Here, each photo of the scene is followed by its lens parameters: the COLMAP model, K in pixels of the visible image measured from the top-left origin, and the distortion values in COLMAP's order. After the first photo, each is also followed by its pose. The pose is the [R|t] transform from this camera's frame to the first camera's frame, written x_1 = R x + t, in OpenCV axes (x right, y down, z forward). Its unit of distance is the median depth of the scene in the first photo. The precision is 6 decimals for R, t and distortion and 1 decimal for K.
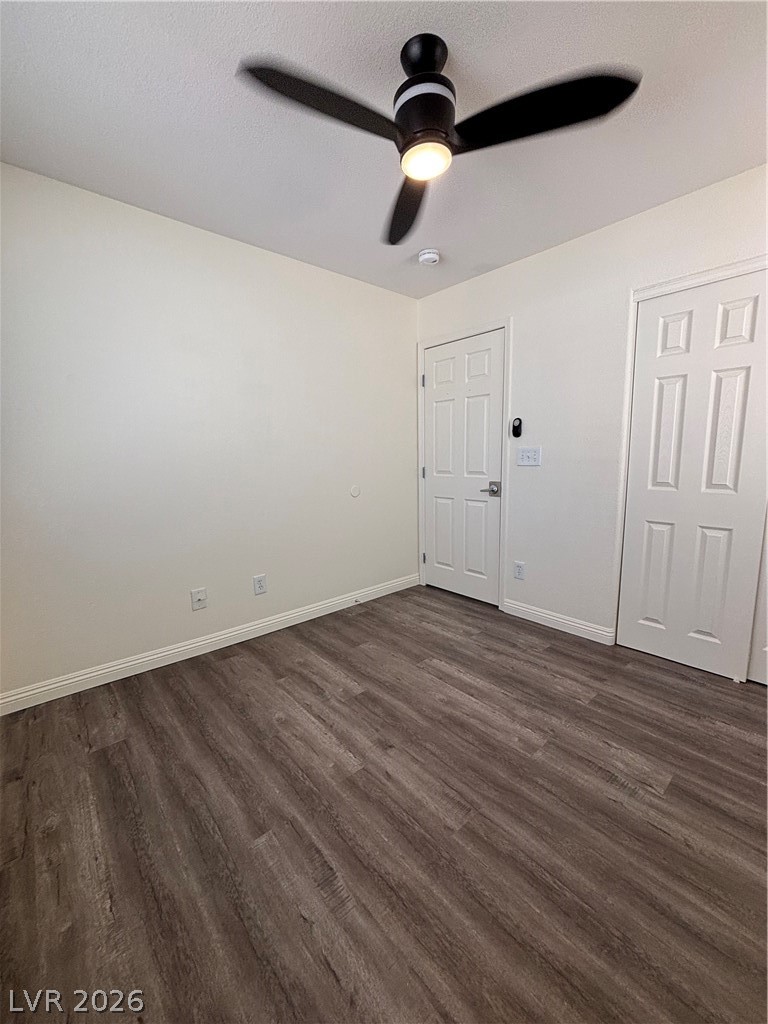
lens RADIAL K [[414.9, 0, 384.0], [0, 414.9, 512.0], [0, 0, 1]] dist [0.000418, 0.000991]
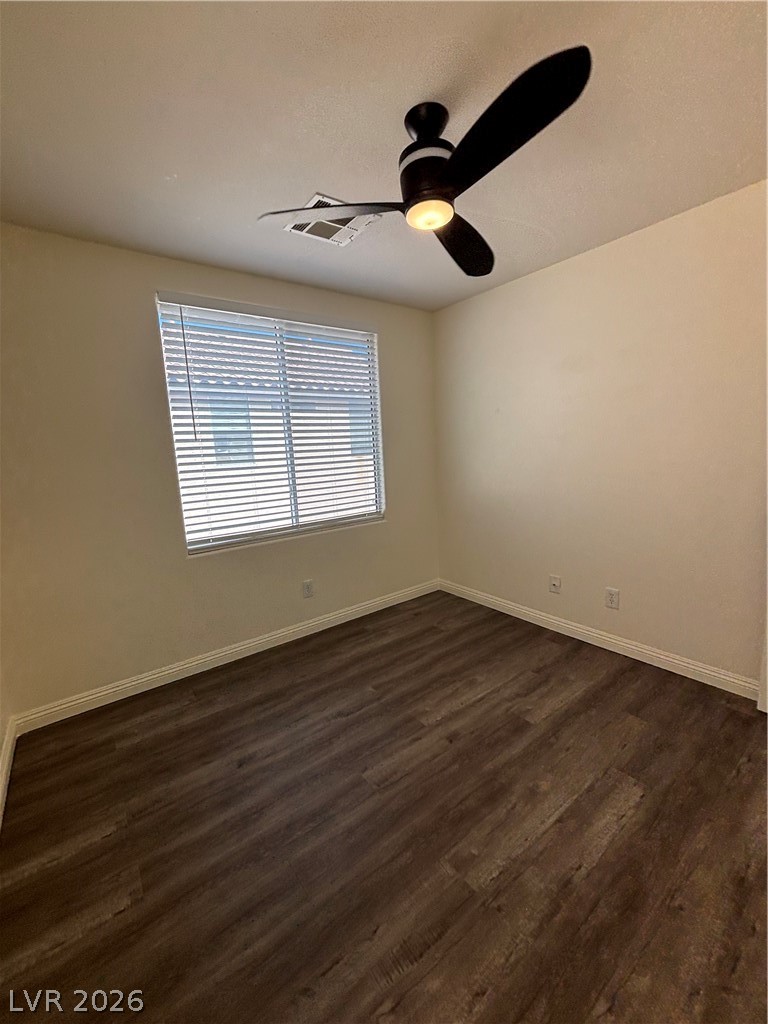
lens RADIAL K [[414.9, 0, 384.0], [0, 414.9, 512.0], [0, 0, 1]] dist [0.000418, 0.000991]
pose [[-0.070194, 0.177623, -0.981592, 0.992101], [-0.091275, 0.978748, 0.183635, -0.224610], [0.993349, 0.102485, -0.052490, 0.794674]]
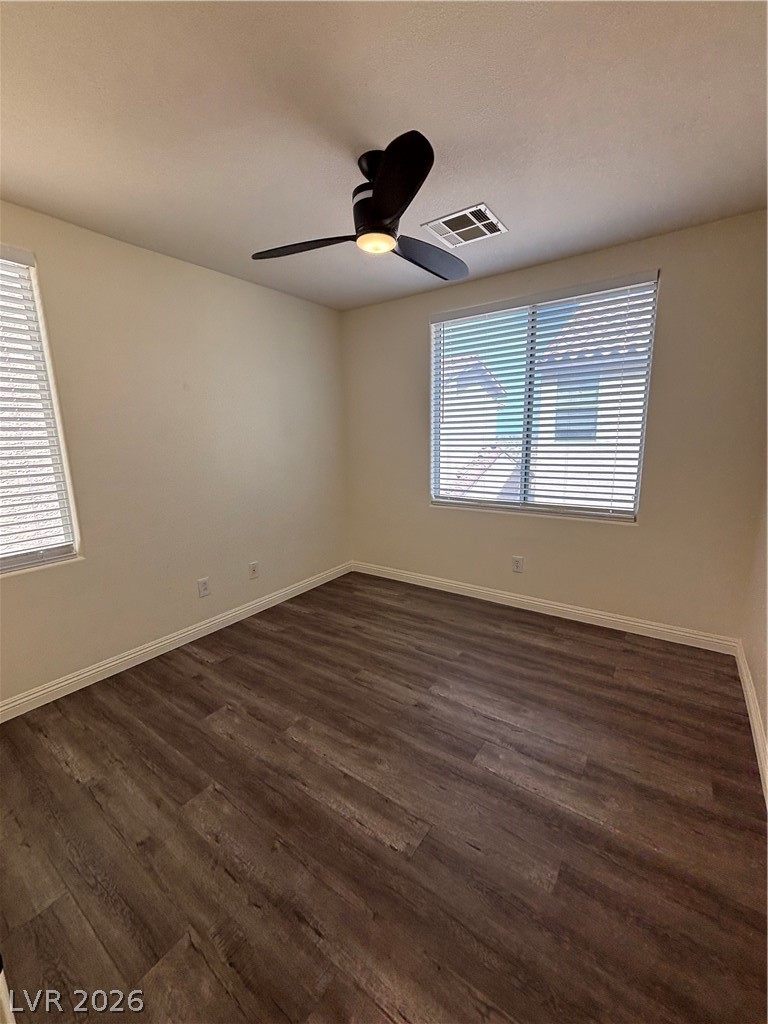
lens RADIAL K [[414.9, 0, 384.0], [0, 414.9, 512.0], [0, 0, 1]] dist [0.000418, 0.000991]
pose [[-0.973097, 0.077470, -0.216981, 0.321877], [0.003156, 0.946168, 0.323662, -0.369257], [0.230374, 0.314269, -0.920957, 1.882185]]
